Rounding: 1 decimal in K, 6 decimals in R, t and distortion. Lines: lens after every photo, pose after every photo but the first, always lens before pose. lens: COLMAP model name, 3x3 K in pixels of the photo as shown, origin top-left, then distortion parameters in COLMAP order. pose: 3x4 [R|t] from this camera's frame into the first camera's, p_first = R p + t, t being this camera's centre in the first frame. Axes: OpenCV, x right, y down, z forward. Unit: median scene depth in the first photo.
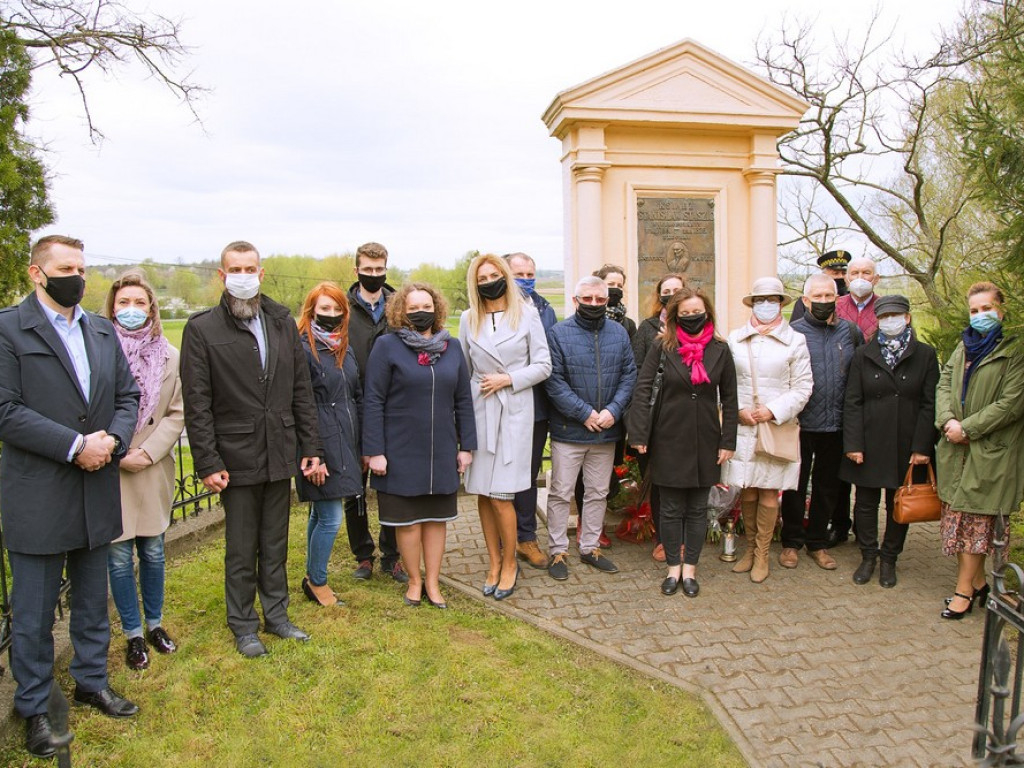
lens RADIAL K [[874.5, 0, 466.4], [0, 874.5, 379.3], [0, 0, 1]] dist [-0.129501, 0.082853]
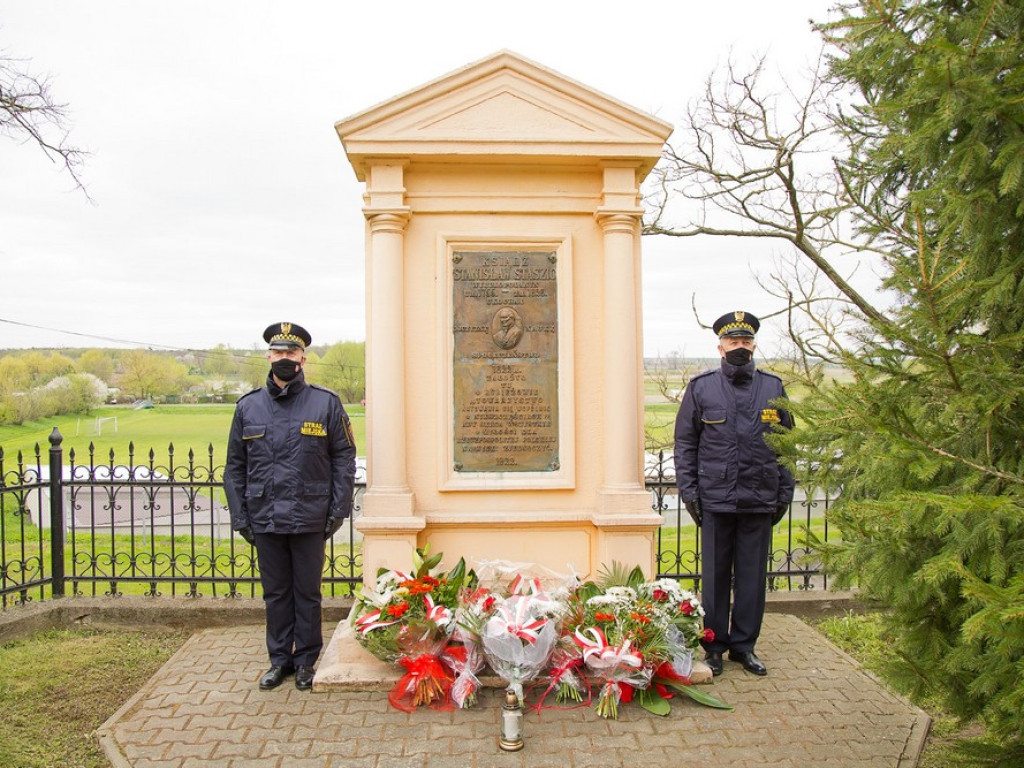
lens RADIAL K [[874.5, 0, 466.4], [0, 874.5, 379.3], [0, 0, 1]] dist [-0.129501, 0.082853]
pose [[0.994632, 0.002673, -0.103439, 0.289970], [-0.012950, 0.995022, -0.098808, -0.016502], [0.102660, 0.099617, 0.989716, 0.226486]]
